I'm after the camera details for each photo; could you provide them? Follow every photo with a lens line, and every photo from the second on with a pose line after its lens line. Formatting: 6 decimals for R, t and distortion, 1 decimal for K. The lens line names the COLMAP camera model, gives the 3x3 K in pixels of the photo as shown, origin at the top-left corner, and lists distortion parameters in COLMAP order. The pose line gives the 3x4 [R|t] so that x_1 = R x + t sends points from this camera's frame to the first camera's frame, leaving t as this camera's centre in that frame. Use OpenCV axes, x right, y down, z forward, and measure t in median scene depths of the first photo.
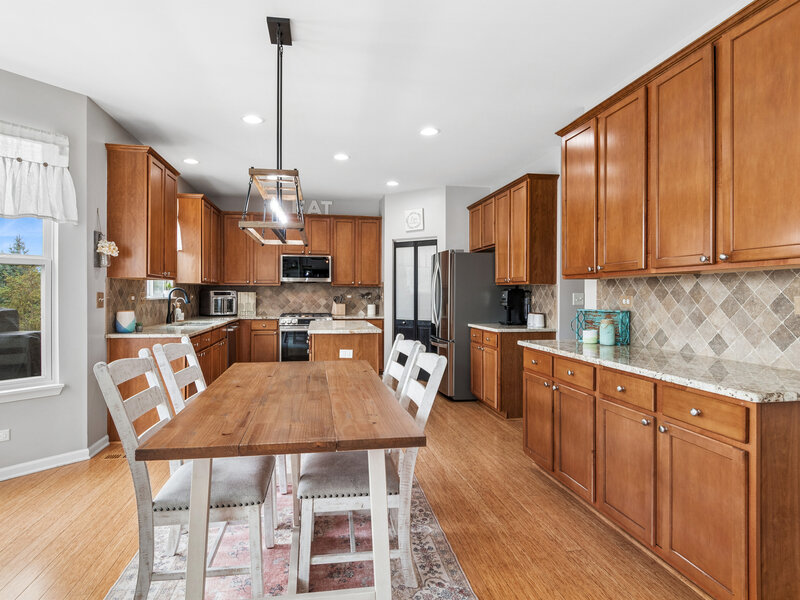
lens RADIAL K [[473.7, 0, 398.1], [0, 473.7, 292.7], [0, 0, 1]] dist [-0.000538, -0.000987]
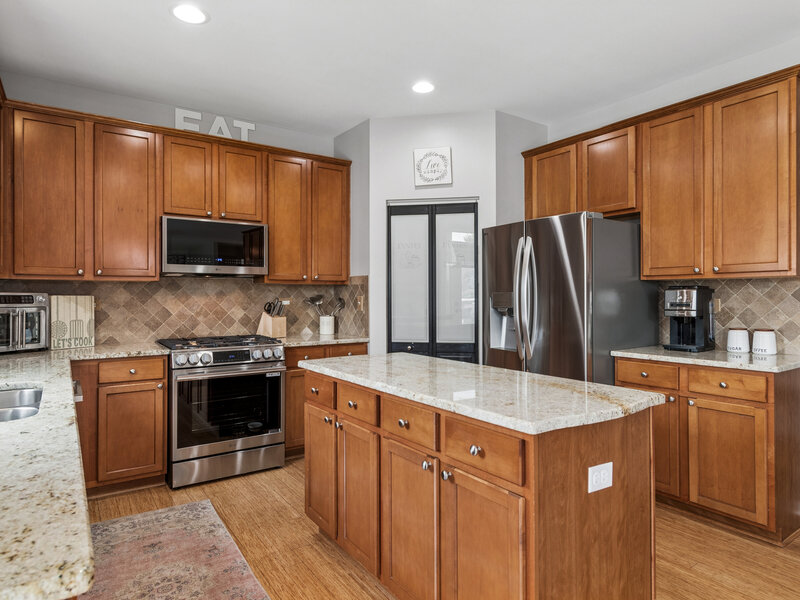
lens RADIAL K [[485.4, 0, 400.0], [0, 485.4, 300.0], [0, 0, 1]] dist [0.003756, -0.000417]
pose [[0.906923, -0.009466, 0.421191, -0.238562], [0.005651, 0.999931, 0.010303, -0.000011], [-0.421259, -0.006964, 0.906913, 0.469577]]
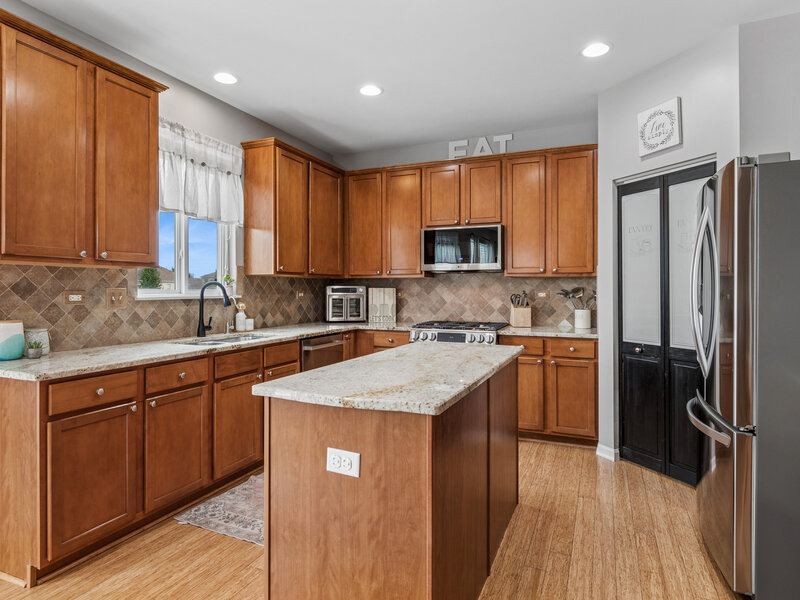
lens RADIAL K [[473.7, 0, 398.1], [0, 473.7, 292.7], [0, 0, 1]] dist [-0.000538, -0.000987]
pose [[0.835251, -0.000190, -0.549868, 0.072225], [0.004070, 0.999975, 0.005838, 0.001738], [0.549853, -0.007114, 0.835231, 0.458916]]
